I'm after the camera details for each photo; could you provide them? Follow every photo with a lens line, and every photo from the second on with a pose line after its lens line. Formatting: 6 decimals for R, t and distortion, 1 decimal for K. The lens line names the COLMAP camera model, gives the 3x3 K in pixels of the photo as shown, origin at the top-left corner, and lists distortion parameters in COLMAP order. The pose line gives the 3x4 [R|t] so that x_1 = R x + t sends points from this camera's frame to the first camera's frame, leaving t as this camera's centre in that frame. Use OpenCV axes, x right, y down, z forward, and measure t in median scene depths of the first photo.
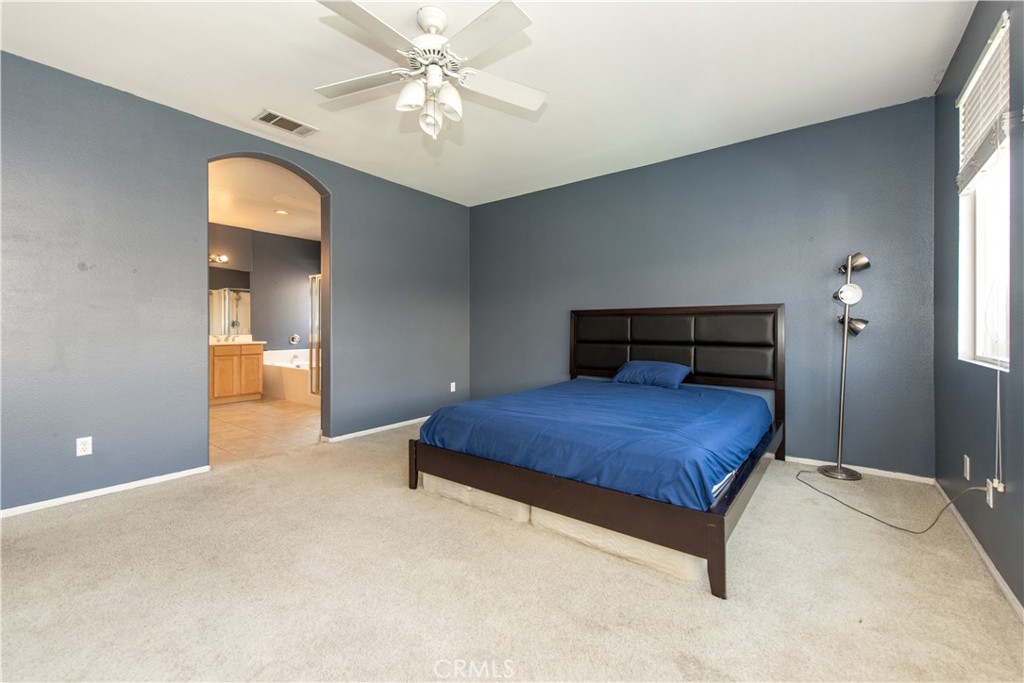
lens RADIAL K [[420.7, 0, 512.6], [0, 420.7, 330.0], [0, 0, 1]] dist [0.000378, 0.000179]
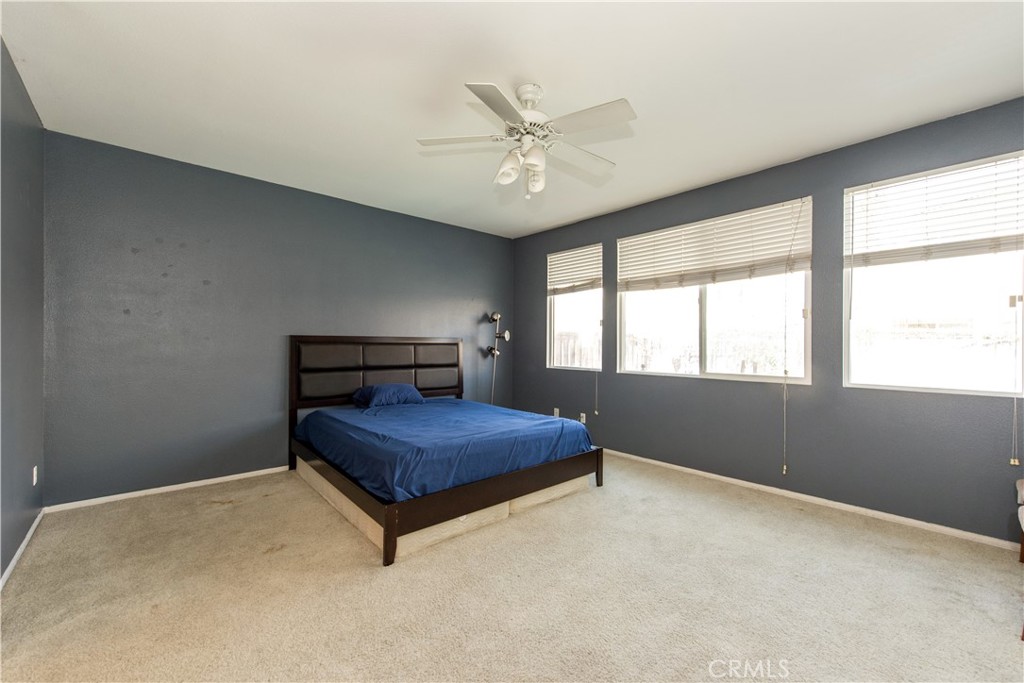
lens RADIAL K [[410.7, 0, 510.7], [0, 410.7, 345.1], [0, 0, 1]] dist [0.000428, 0.000042]
pose [[0.187801, 0.001600, 0.982206, -0.993083], [-0.004757, 0.999988, -0.000719, -0.044932], [-0.982196, -0.004537, 0.187807, 0.644213]]
